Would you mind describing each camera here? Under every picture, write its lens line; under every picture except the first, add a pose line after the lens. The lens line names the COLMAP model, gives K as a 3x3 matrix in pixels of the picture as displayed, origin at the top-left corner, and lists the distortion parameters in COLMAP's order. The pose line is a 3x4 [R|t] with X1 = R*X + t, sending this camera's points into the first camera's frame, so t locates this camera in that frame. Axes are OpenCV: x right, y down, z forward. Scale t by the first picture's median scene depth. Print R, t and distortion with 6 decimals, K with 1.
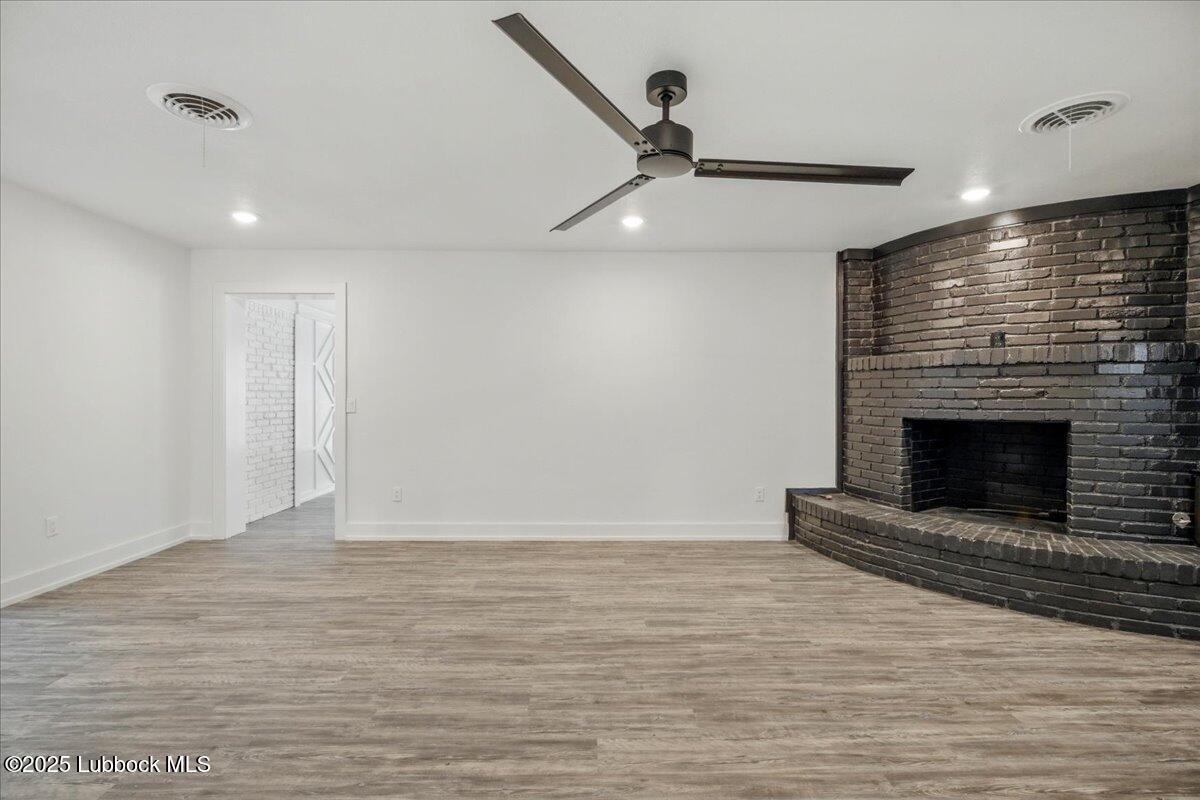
lens RADIAL K [[542.1, 0, 601.7], [0, 542.1, 396.1], [0, 0, 1]] dist [0.000167, 0.000471]
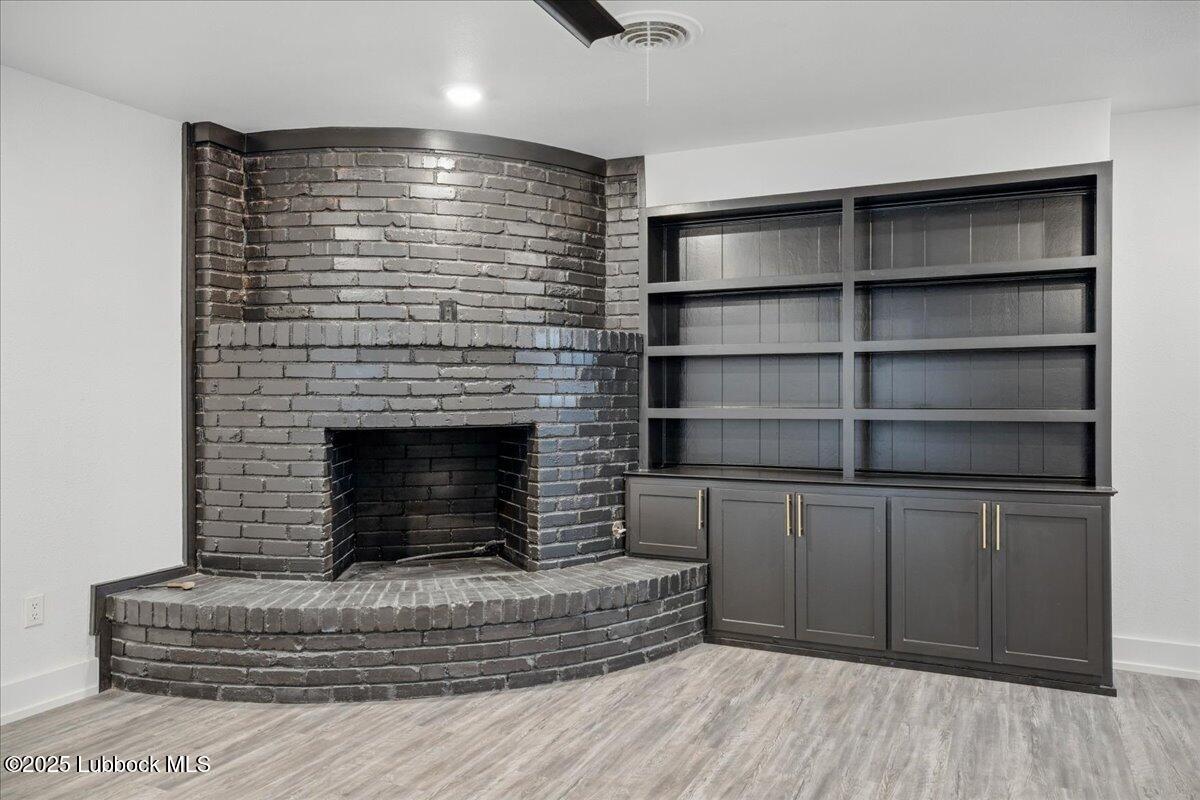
lens RADIAL K [[859.3, 0, 600.4], [0, 859.3, 392.1], [0, 0, 1]] dist [0.000088, 0.000897]
pose [[0.447645, -0.003226, 0.894206, -0.173640], [0.004007, 0.999991, 0.001602, -0.000646], [-0.894203, 0.002866, 0.447653, 0.320862]]
